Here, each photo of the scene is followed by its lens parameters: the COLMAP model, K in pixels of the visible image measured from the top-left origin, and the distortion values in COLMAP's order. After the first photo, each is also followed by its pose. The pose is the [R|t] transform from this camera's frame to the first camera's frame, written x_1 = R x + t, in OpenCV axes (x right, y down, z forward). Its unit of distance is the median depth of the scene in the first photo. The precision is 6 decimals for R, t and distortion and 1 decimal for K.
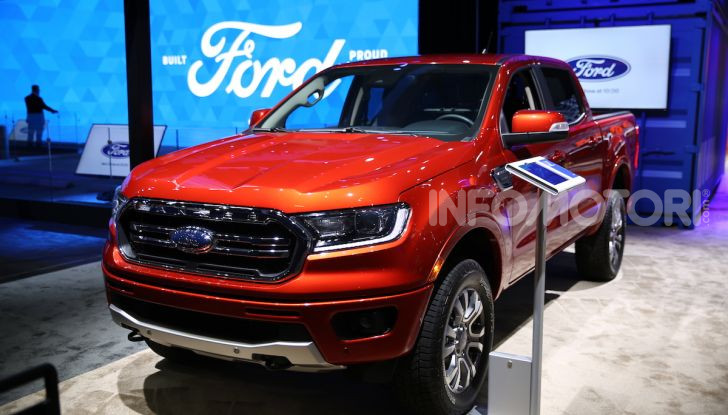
lens RADIAL K [[766.9, 0, 363.7], [0, 766.9, 208.2], [0, 0, 1]] dist [0.004837, 0.011631]
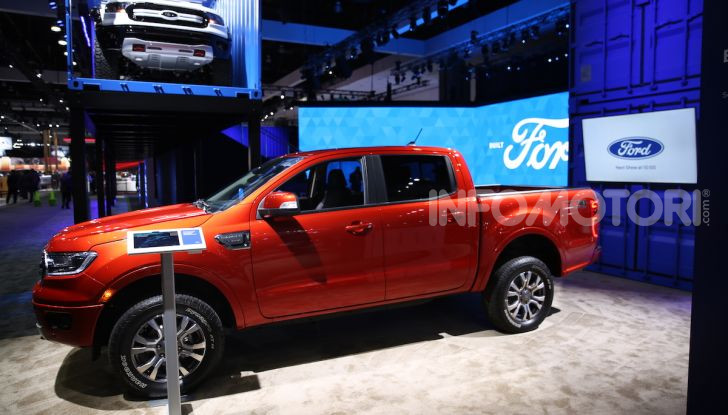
lens RADIAL K [[500.1, 0, 365.7], [0, 500.1, 205.3], [0, 0, 1]] dist [-0.054990, 0.000261]
pose [[0.818661, 0.028565, -0.573566, 0.392372], [-0.067465, 0.996630, -0.046659, -0.034332], [0.570300, 0.076893, 0.817830, 0.168393]]
